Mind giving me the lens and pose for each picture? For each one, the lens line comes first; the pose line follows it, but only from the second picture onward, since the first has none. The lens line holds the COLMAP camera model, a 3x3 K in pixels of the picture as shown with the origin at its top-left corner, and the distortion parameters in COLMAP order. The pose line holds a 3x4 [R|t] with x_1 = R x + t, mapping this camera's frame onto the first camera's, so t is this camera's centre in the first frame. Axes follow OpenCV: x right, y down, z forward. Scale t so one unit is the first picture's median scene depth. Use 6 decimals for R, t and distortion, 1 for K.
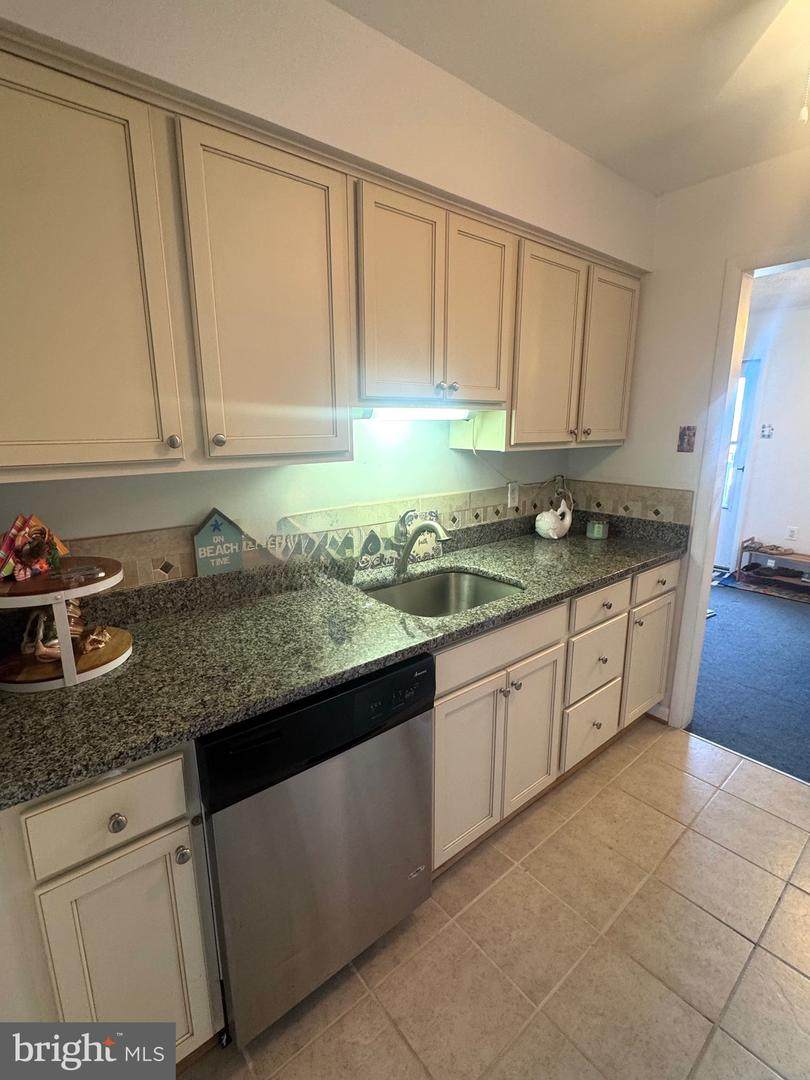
lens RADIAL K [[505.6, 0, 402.5], [0, 505.6, 540.0], [0, 0, 1]] dist [-0.004241, 0.000859]
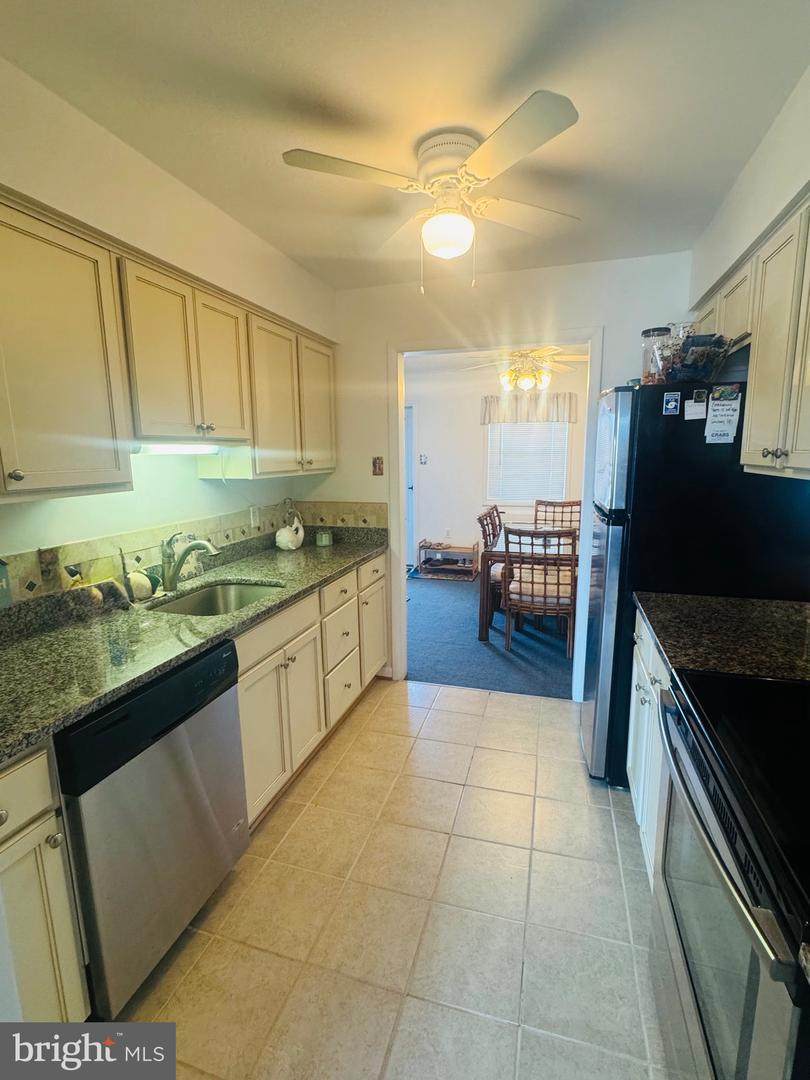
lens RADIAL K [[505.6, 0, 406.8], [0, 505.6, 541.2], [0, 0, 1]] dist [-0.004241, 0.000859]
pose [[0.833126, -0.101243, 0.543738, -0.170132], [0.131820, 0.991120, -0.017433, 0.045436], [-0.537145, 0.086200, 0.839074, -0.218709]]
